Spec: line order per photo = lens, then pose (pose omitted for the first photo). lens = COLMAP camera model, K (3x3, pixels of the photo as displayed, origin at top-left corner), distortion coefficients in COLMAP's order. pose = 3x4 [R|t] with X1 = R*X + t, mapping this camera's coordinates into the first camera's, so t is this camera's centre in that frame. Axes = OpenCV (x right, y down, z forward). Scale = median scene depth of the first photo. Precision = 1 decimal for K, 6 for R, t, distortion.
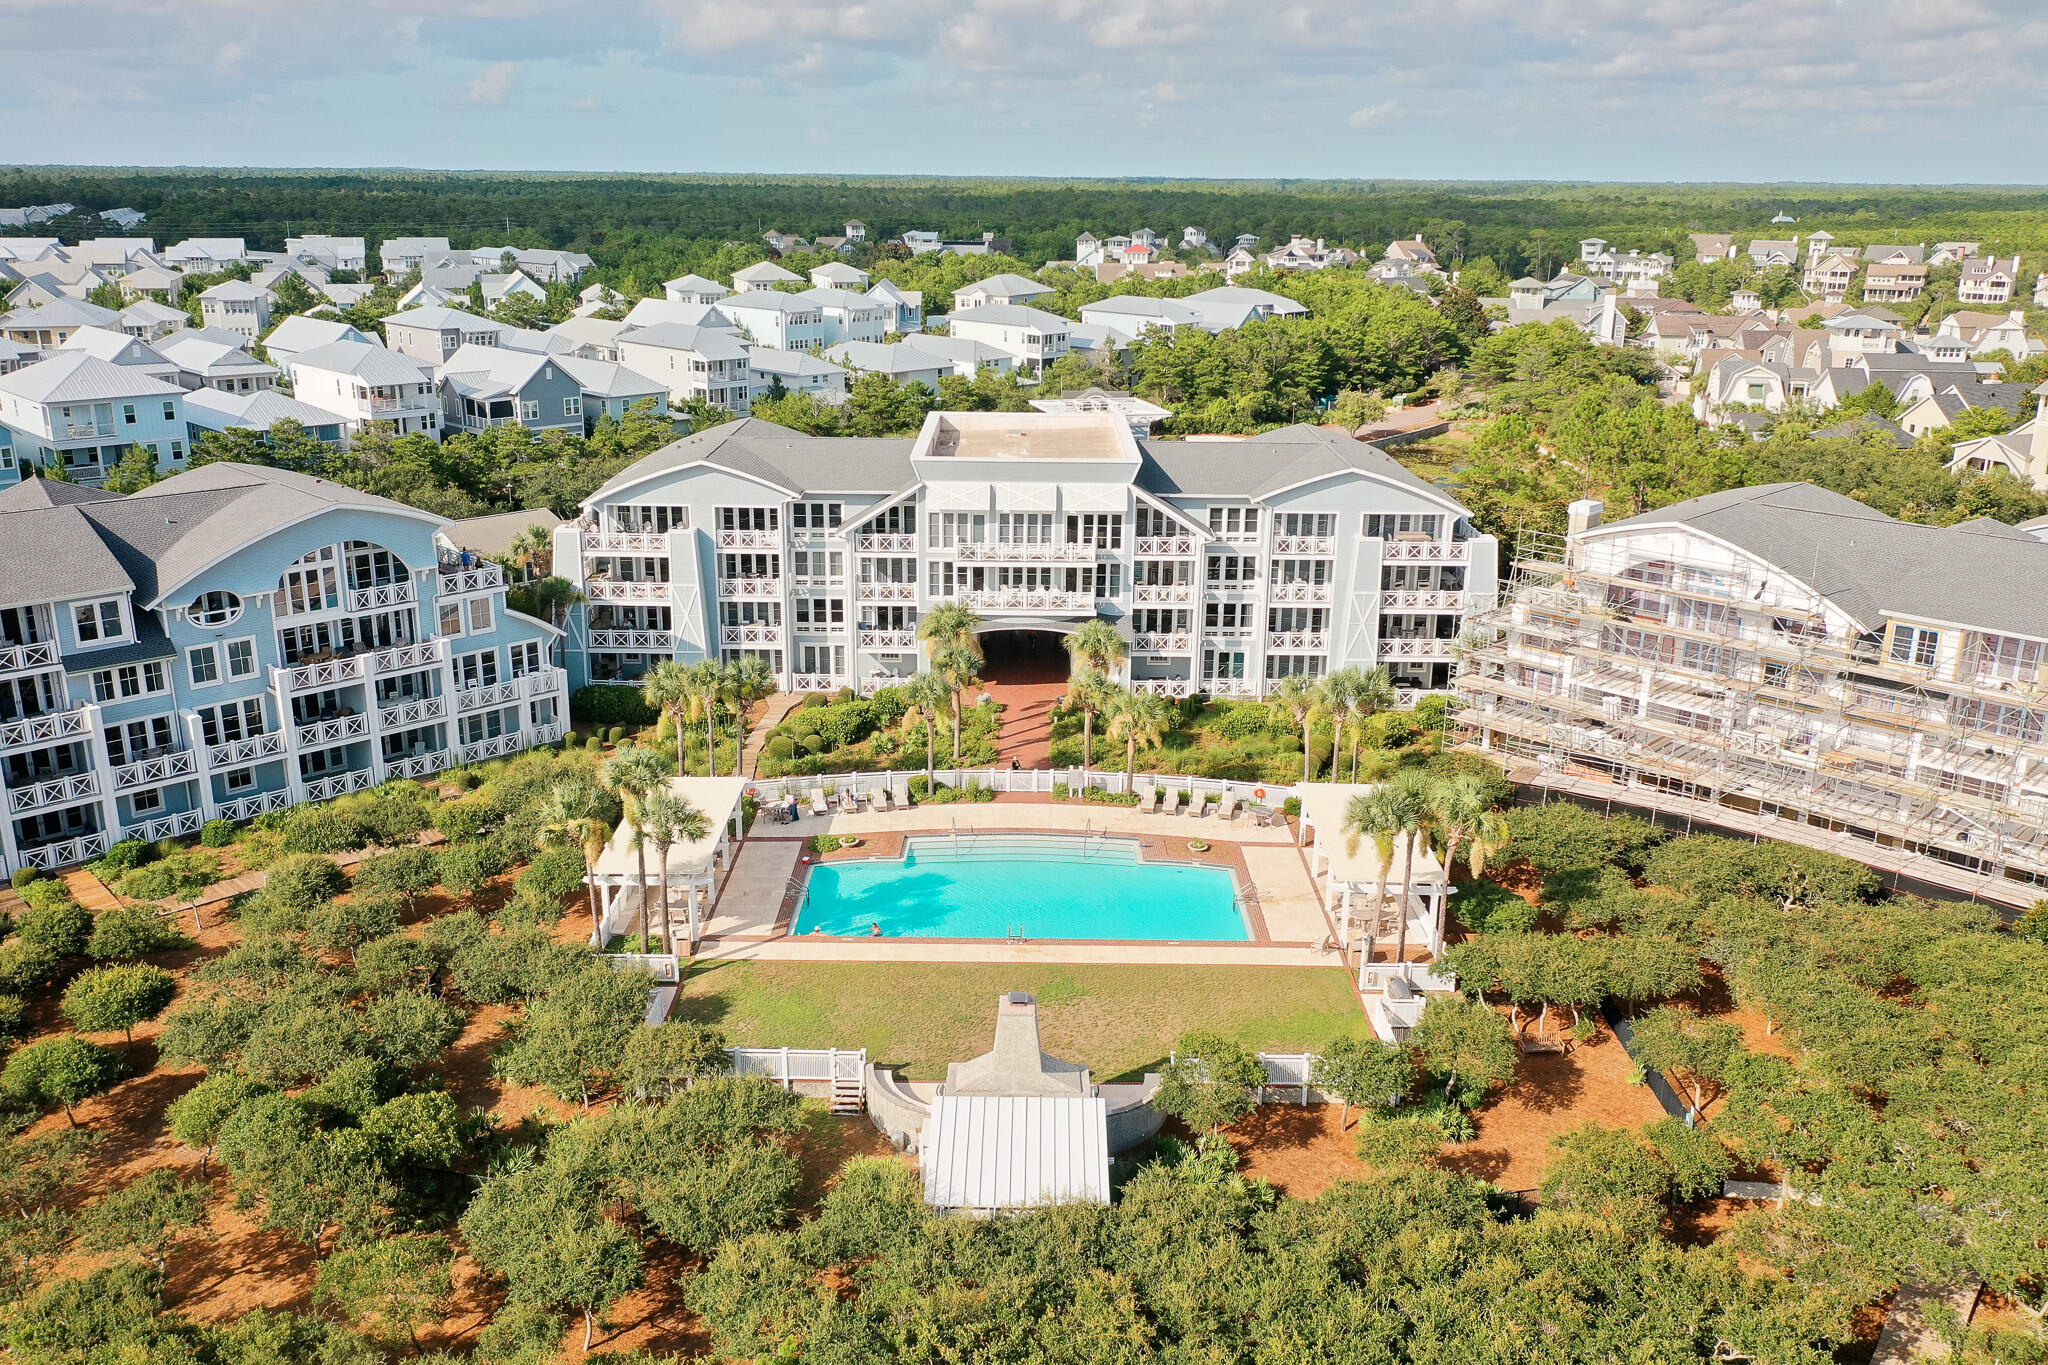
lens RADIAL K [[1650.9, 0, 1022.0], [0, 1650.9, 685.8], [0, 0, 1]] dist [-0.011990, 0.015578]
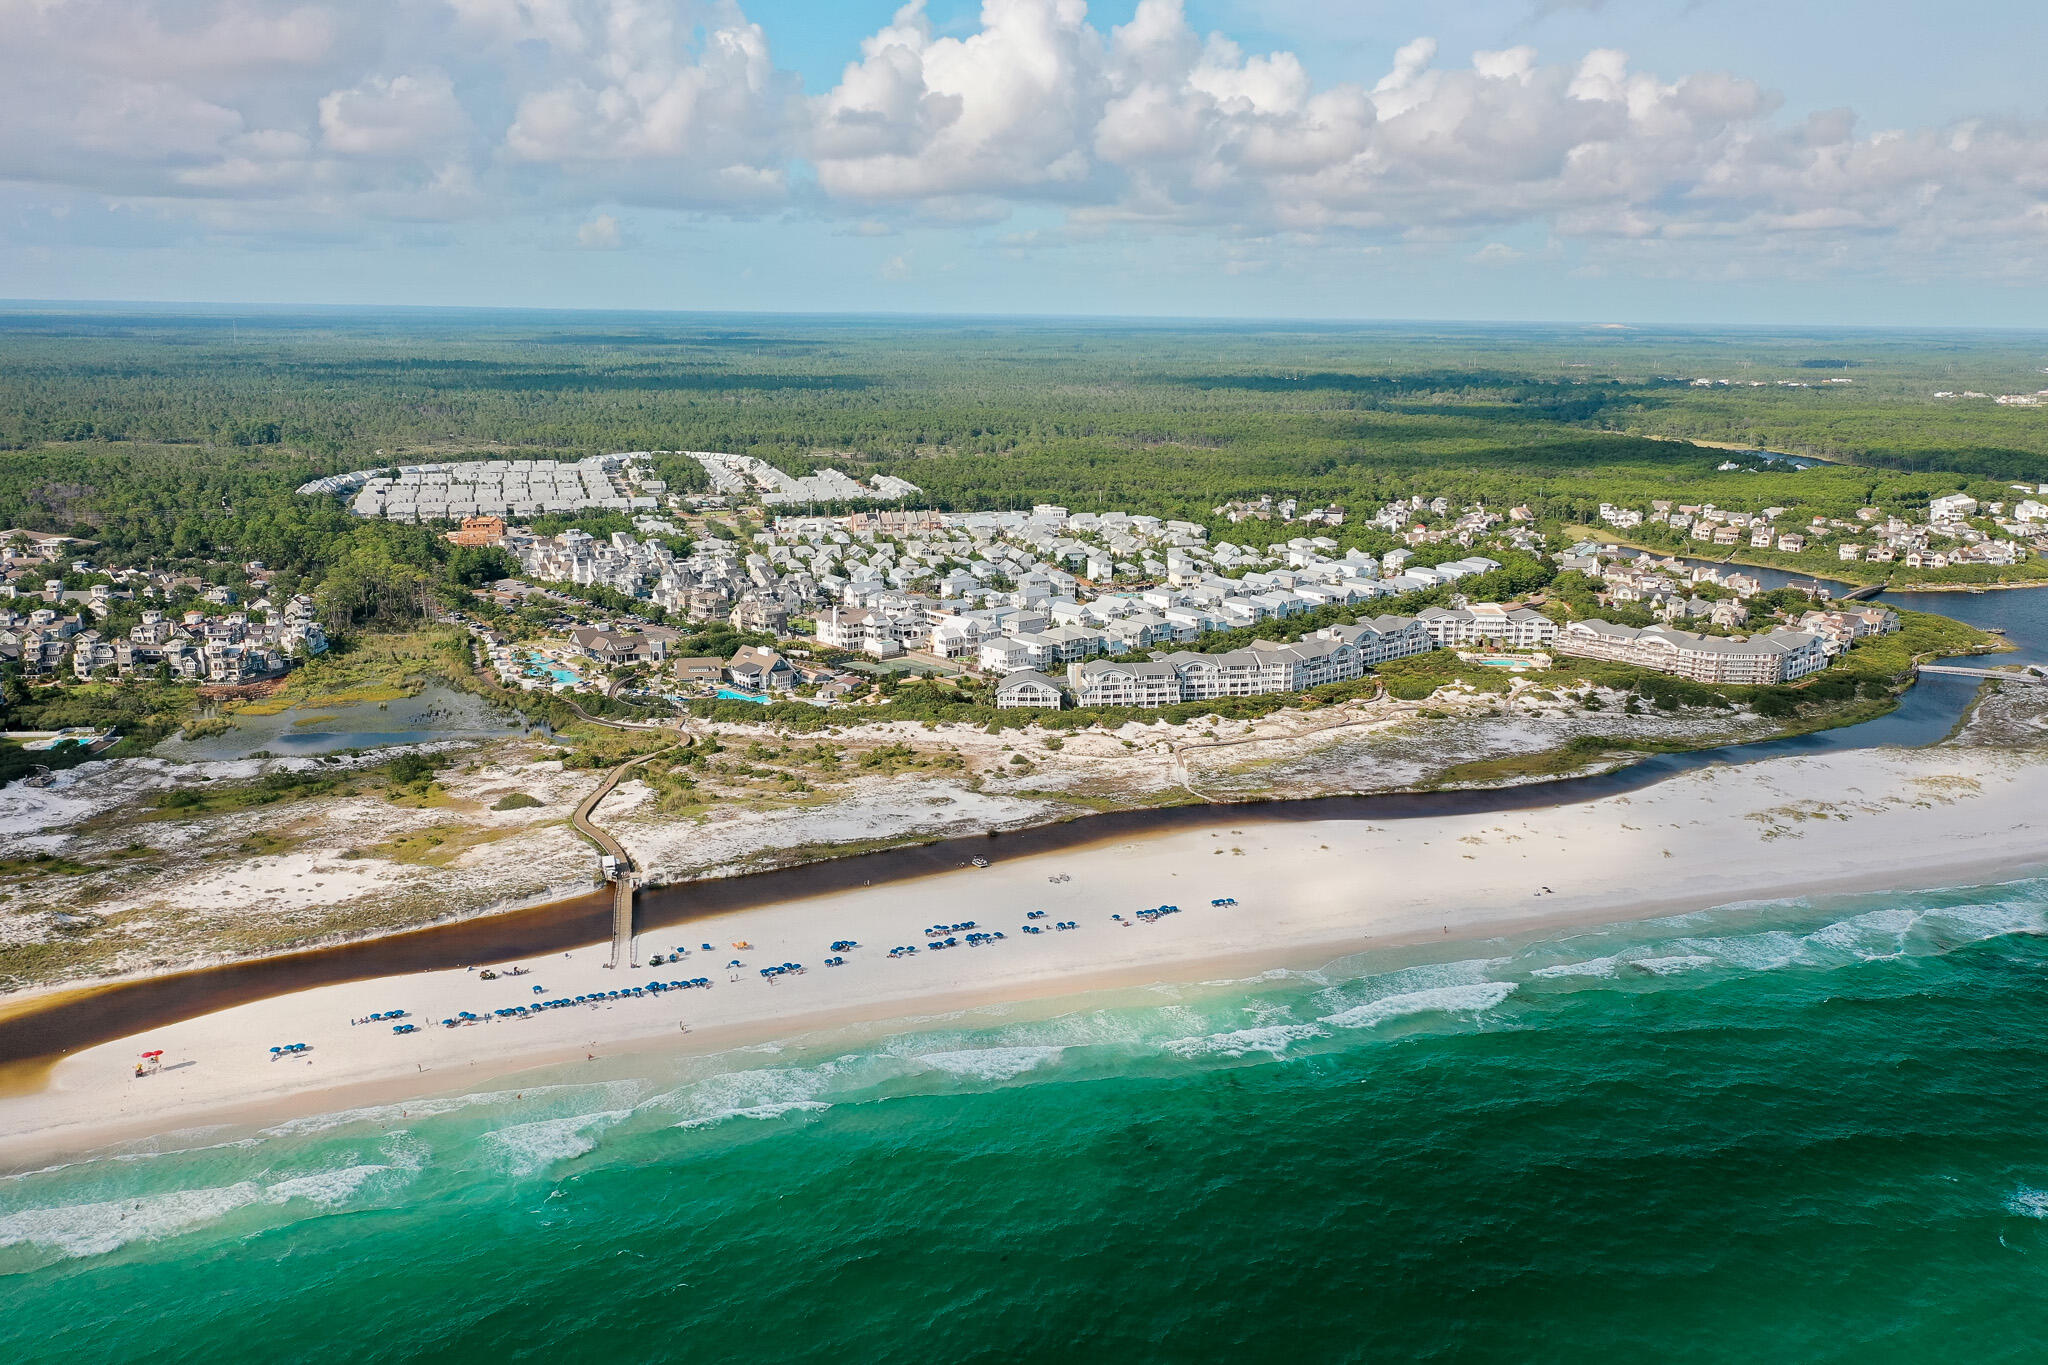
lens RADIAL K [[1650.9, 0, 1029.6], [0, 1650.9, 689.1], [0, 0, 1]] dist [-0.011990, 0.015578]
pose [[0.999233, 0.012564, -0.037076, -1.659630], [-0.015235, 0.997240, -0.072667, 0.708117], [0.036061, 0.073177, 0.996667, -5.938594]]
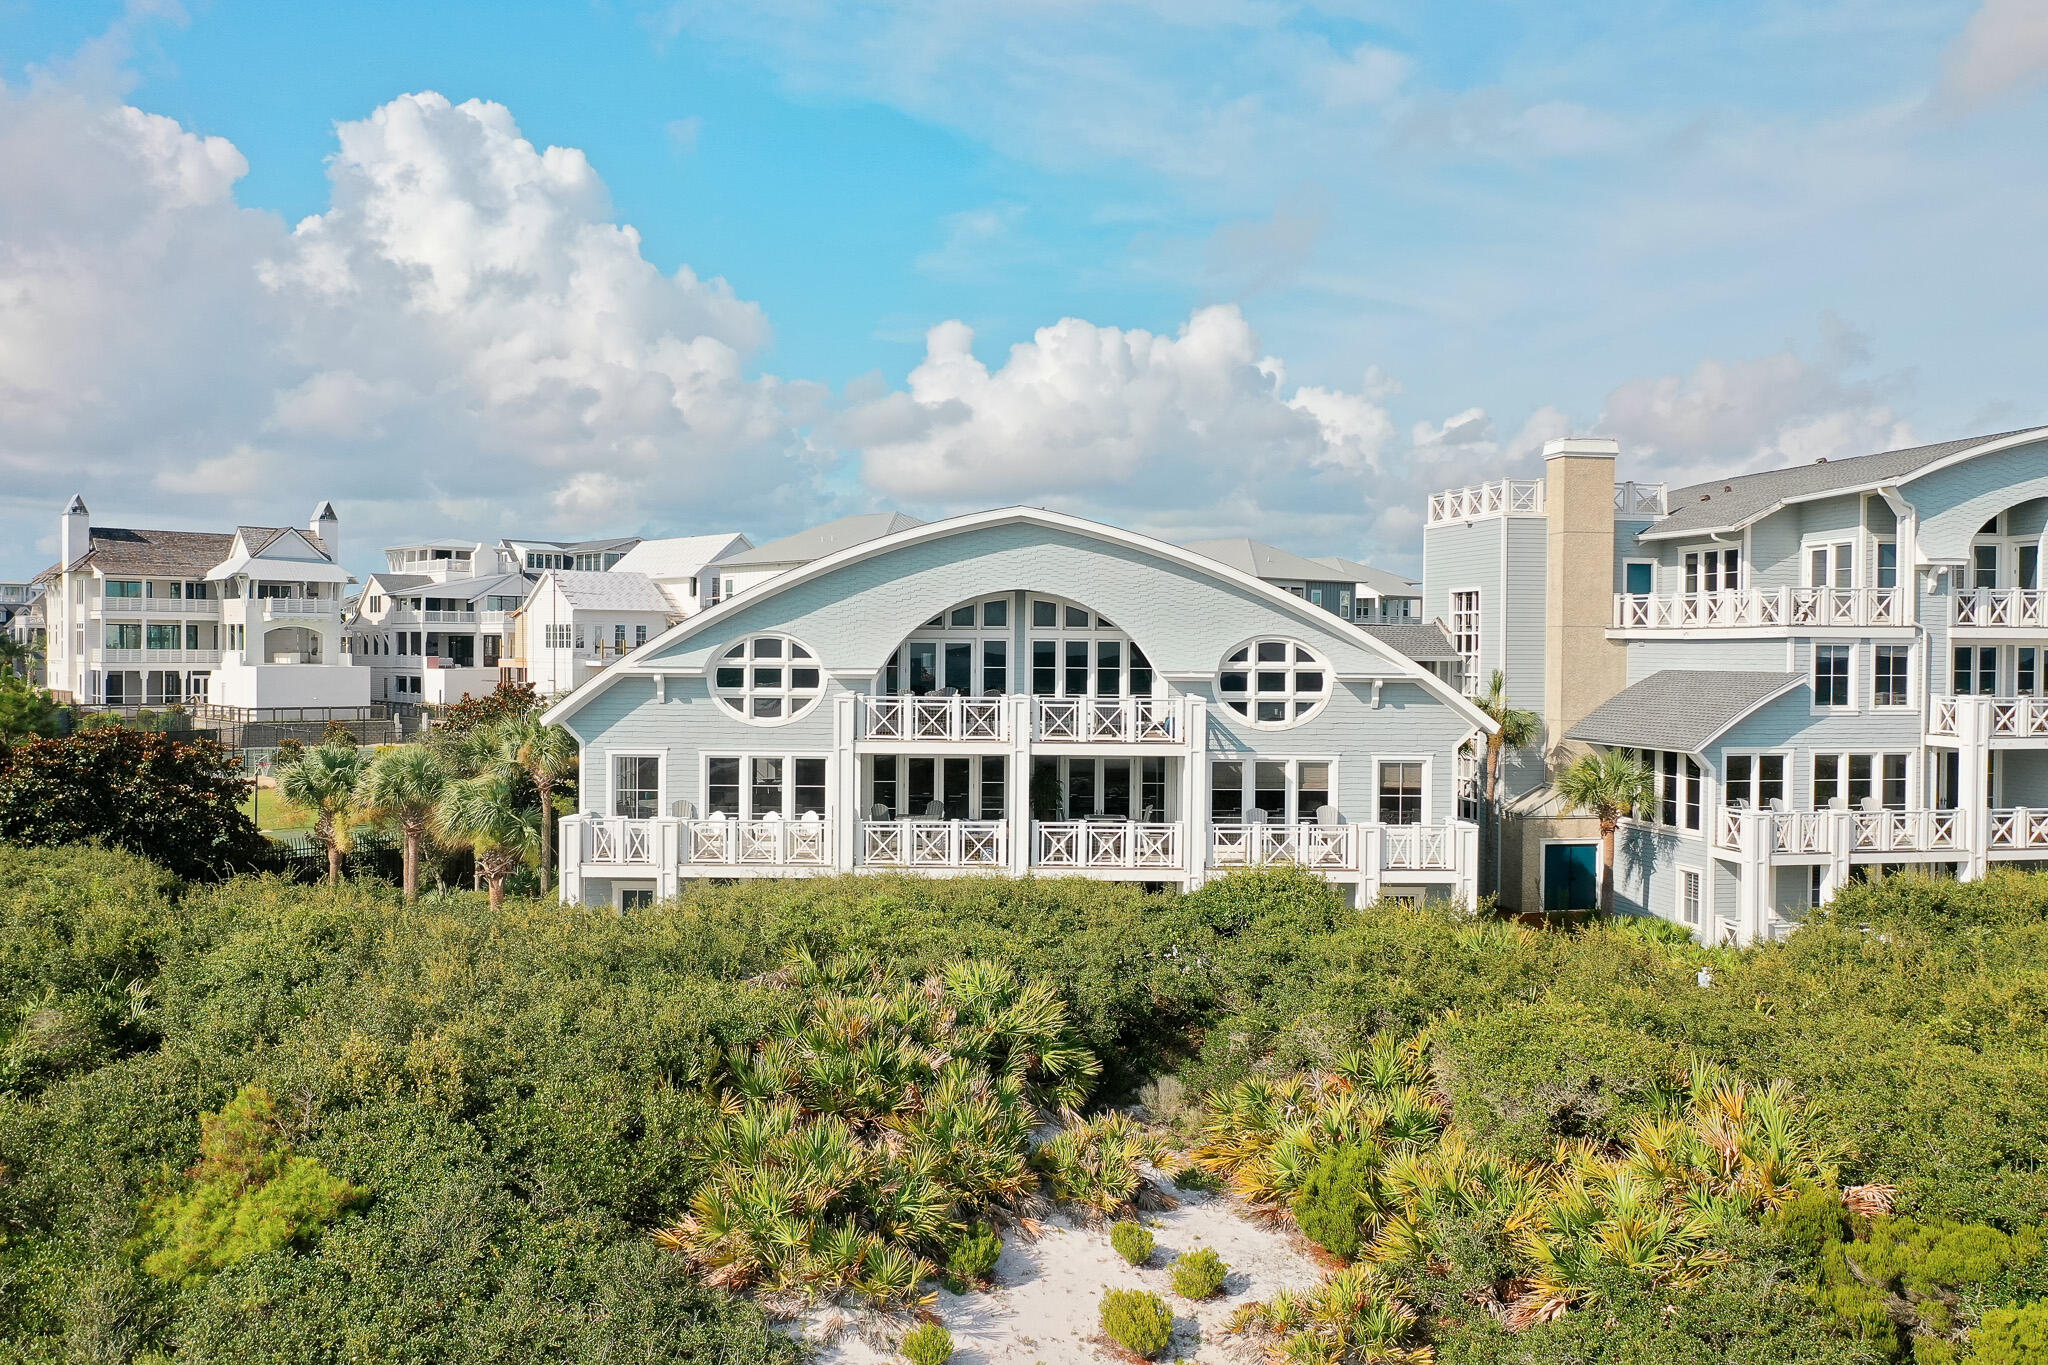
lens RADIAL K [[1650.9, 0, 1017.9], [0, 1650.9, 686.9], [0, 0, 1]] dist [-0.011990, 0.015578]
pose [[0.998029, 0.001745, -0.062729, -1.850850], [-0.019484, 0.958824, -0.283331, 0.414869], [0.059652, 0.283994, 0.956969, -0.586118]]
